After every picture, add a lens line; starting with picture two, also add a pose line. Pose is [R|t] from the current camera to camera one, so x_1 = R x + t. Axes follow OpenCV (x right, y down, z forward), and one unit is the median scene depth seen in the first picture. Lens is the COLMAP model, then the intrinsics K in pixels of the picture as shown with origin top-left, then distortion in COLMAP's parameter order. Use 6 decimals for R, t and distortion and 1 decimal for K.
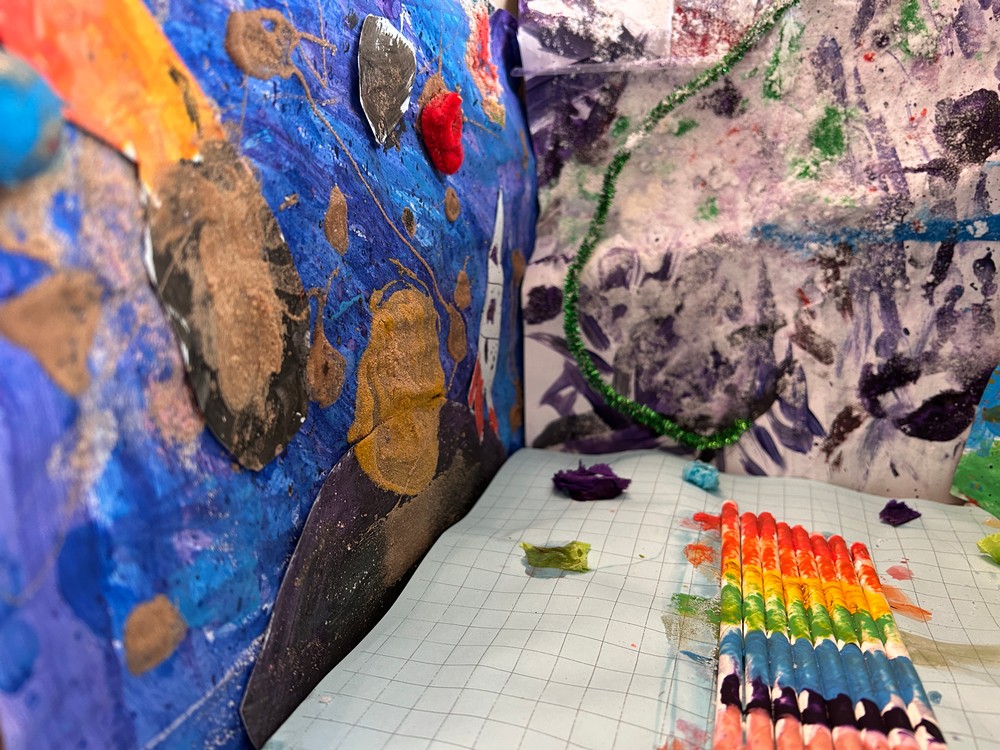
lens RADIAL K [[759.0, 0, 495.7], [0, 759.0, 373.4], [0, 0, 1]] dist [0.027006, -0.054662]
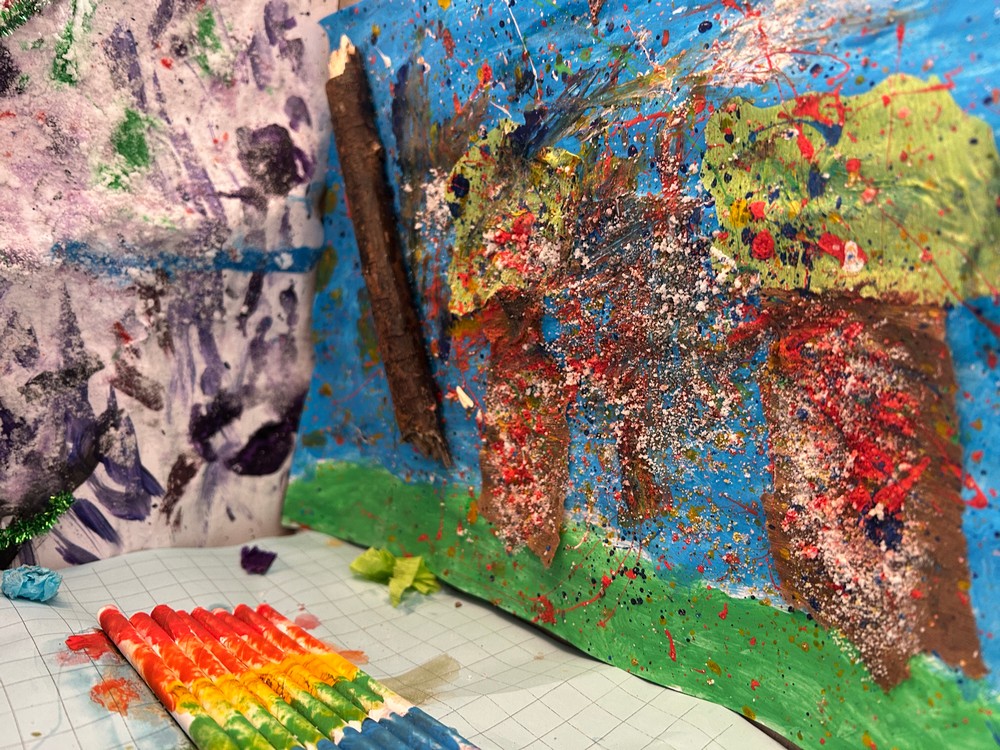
lens RADIAL K [[774.8, 0, 496.0], [0, 774.8, 366.8], [0, 0, 1]] dist [0.033659, -0.063368]
pose [[0.485401, -0.068906, 0.871572, -0.140204], [0.113329, 0.993438, 0.015424, -0.031514], [-0.866915, 0.091287, 0.490025, 0.246346]]
